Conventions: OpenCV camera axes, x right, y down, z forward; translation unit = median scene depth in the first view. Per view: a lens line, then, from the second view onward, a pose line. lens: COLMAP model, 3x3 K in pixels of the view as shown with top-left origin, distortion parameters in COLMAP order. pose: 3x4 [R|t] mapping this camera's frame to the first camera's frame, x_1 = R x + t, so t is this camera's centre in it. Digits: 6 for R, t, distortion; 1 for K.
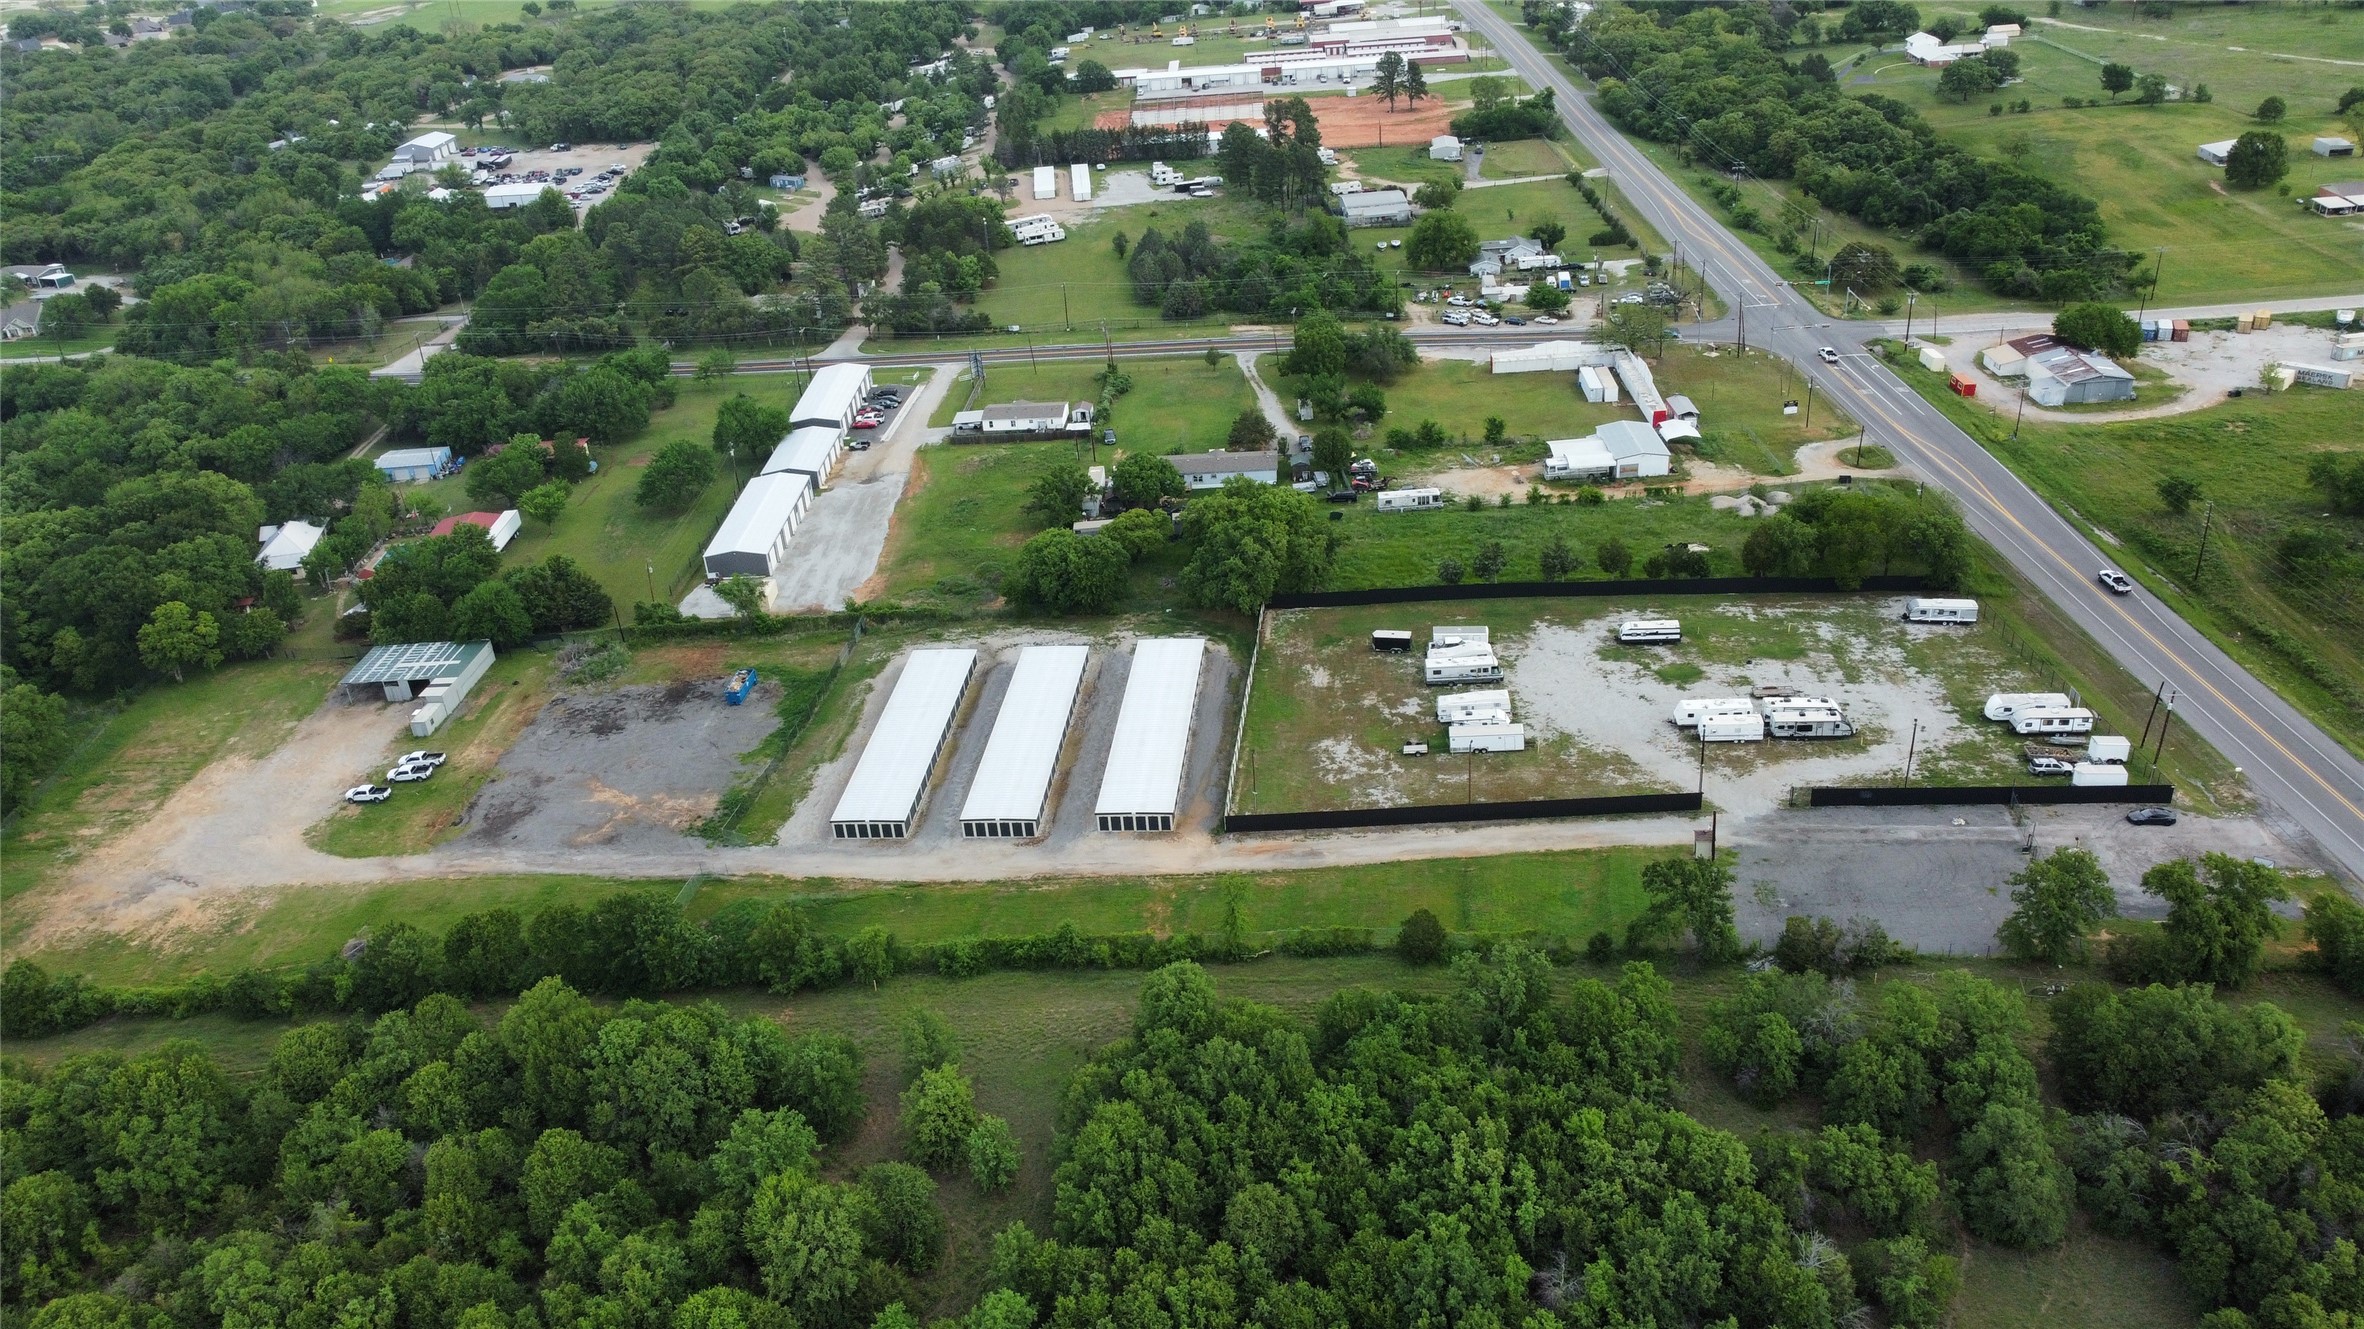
lens RADIAL K [[1796.3, 0, 1174.7], [0, 1796.3, 662.5], [0, 0, 1]] dist [-0.000827, -0.007887]
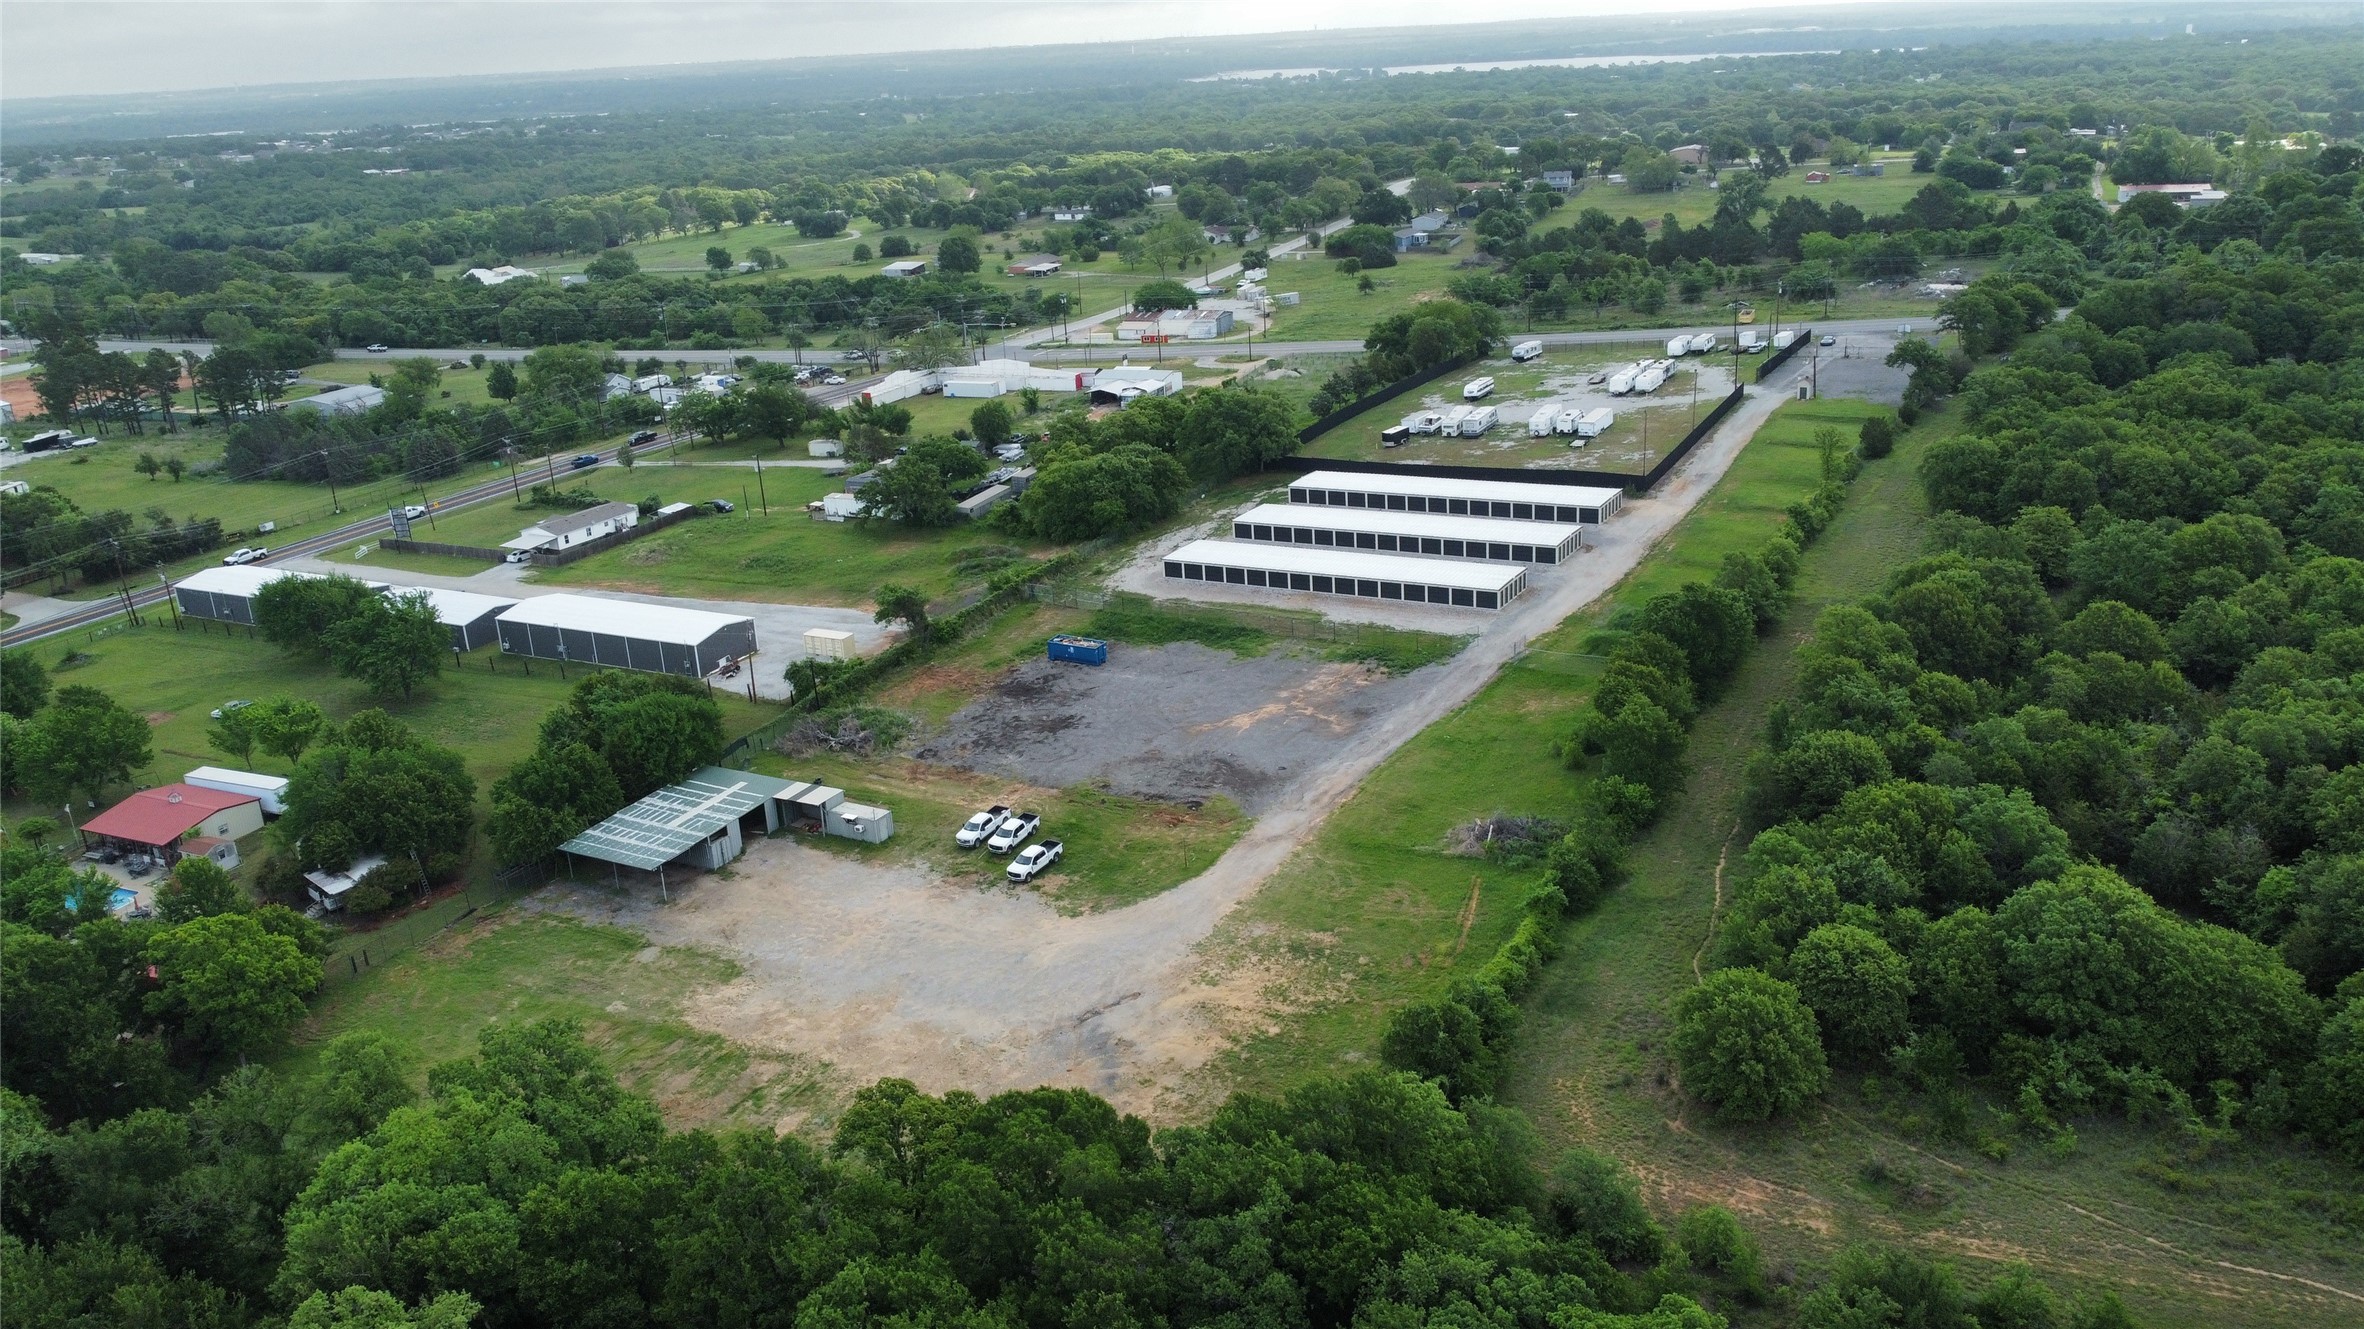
lens RADIAL K [[1796.3, 0, 1177.7], [0, 1796.3, 659.5], [0, 0, 1]] dist [-0.000827, -0.007887]
pose [[0.422578, -0.255119, 0.869679, -0.924843], [0.456463, 0.888889, 0.038959, 0.006288], [-0.782988, 0.380513, 0.492077, 0.579913]]
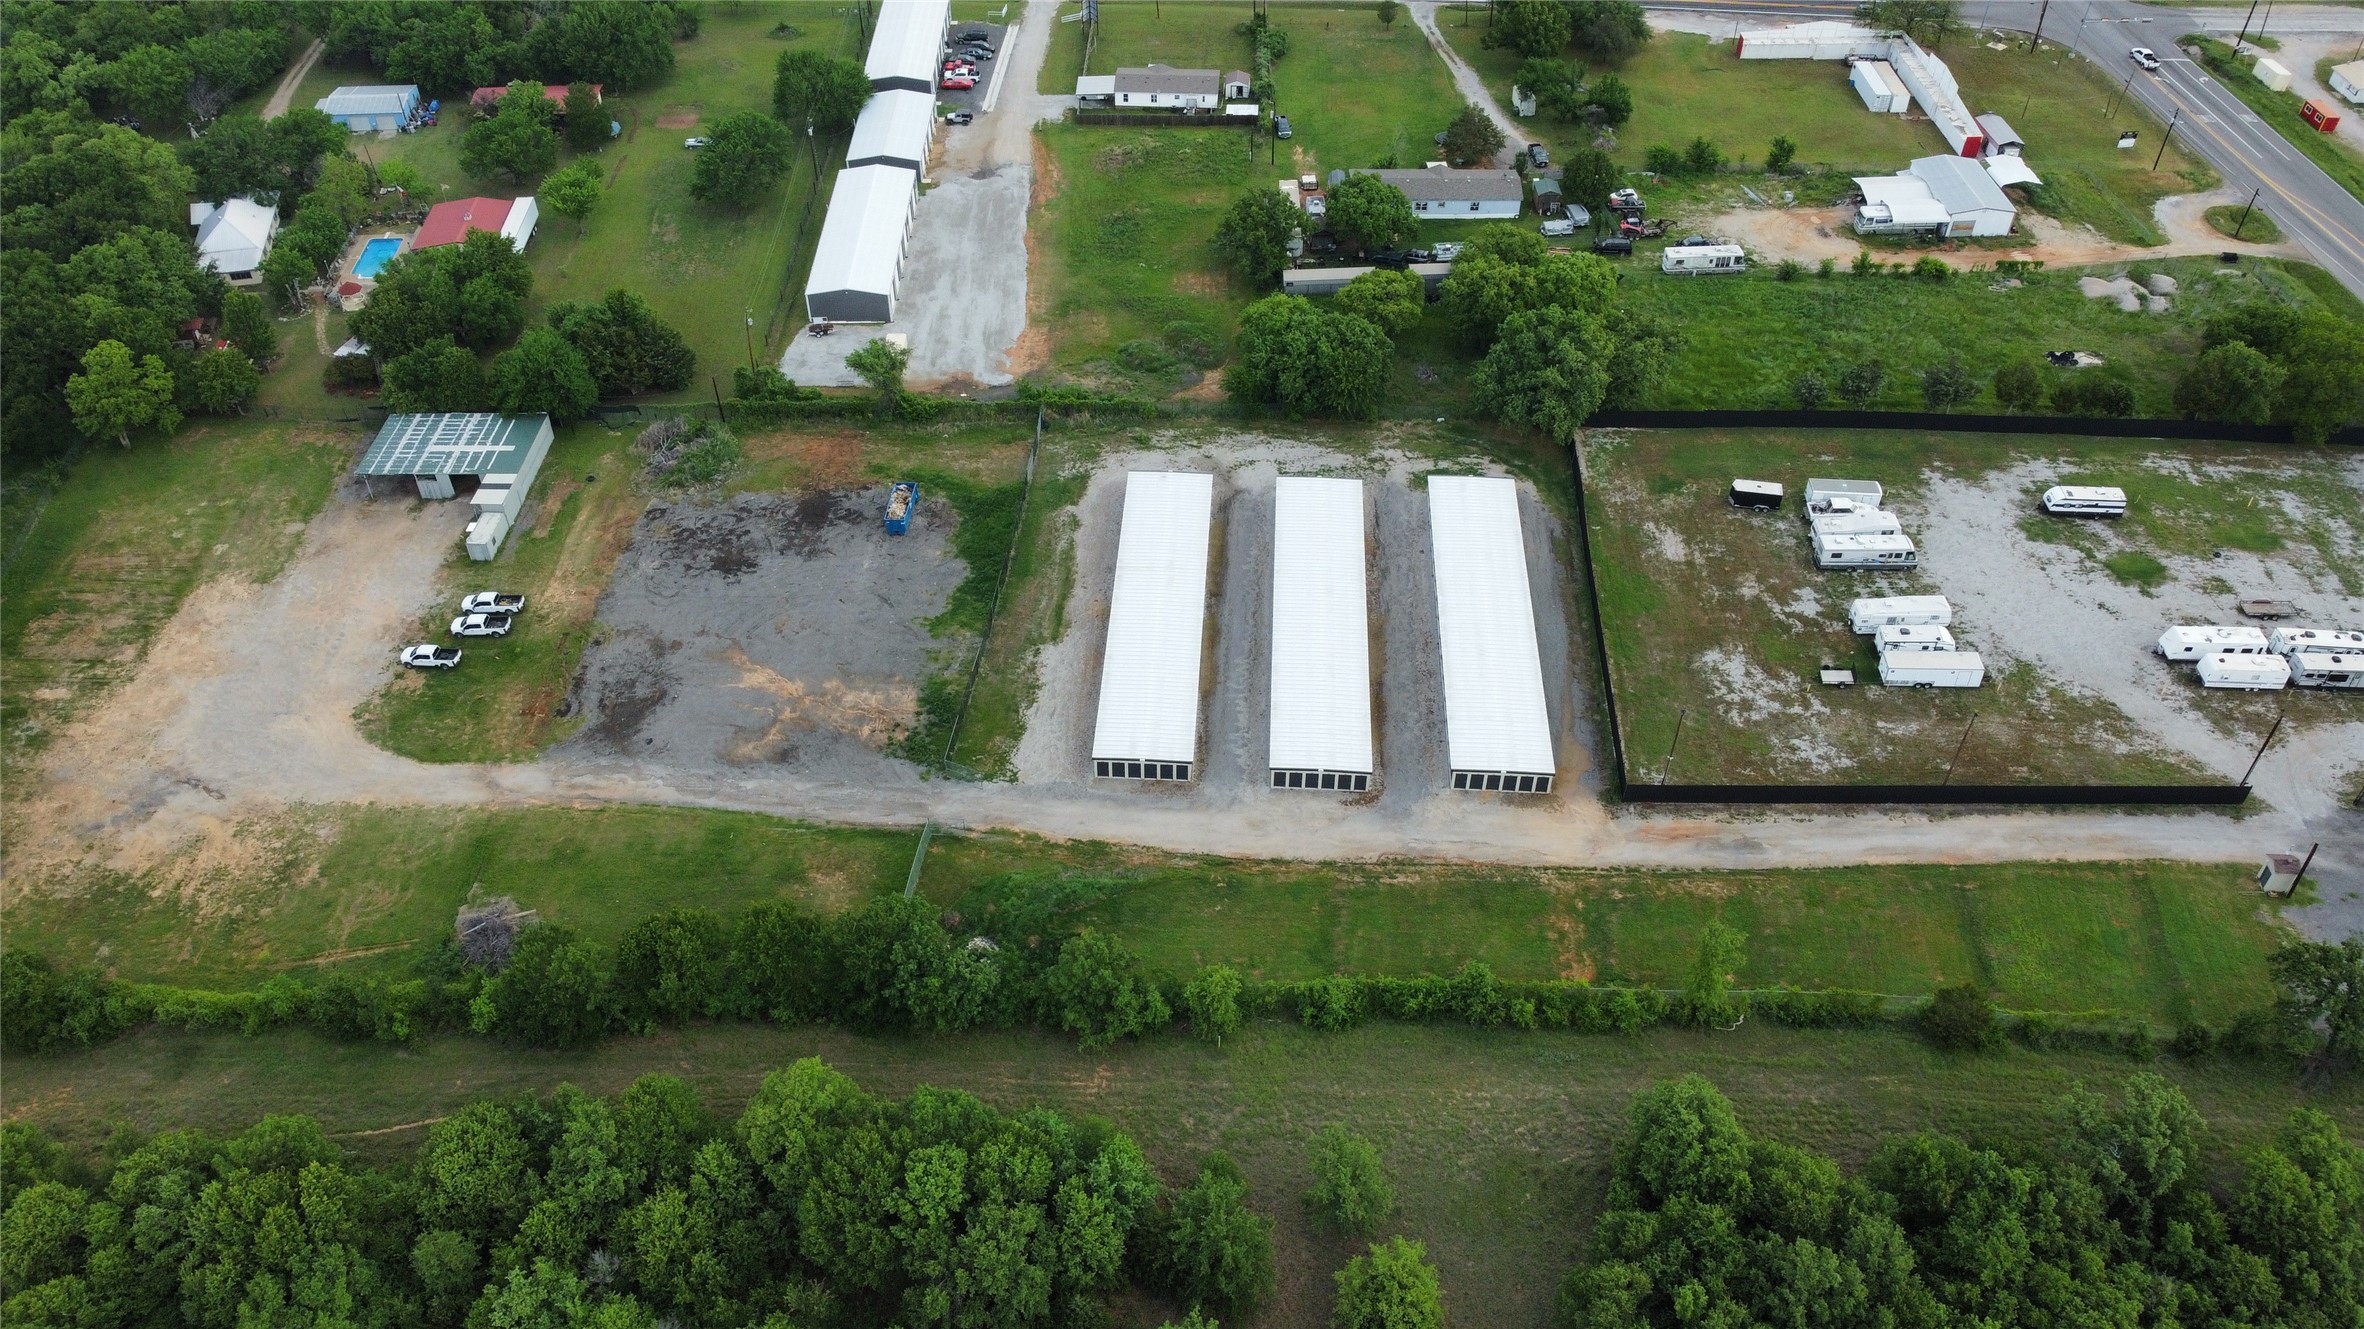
lens RADIAL K [[1796.3, 0, 1175.0], [0, 1796.3, 663.0], [0, 0, 1]] dist [-0.000827, -0.007887]
pose [[0.996709, 0.024673, 0.077220, -0.183988], [-0.043135, 0.967930, 0.247491, -0.119650], [-0.068637, -0.250007, 0.965808, 0.230848]]
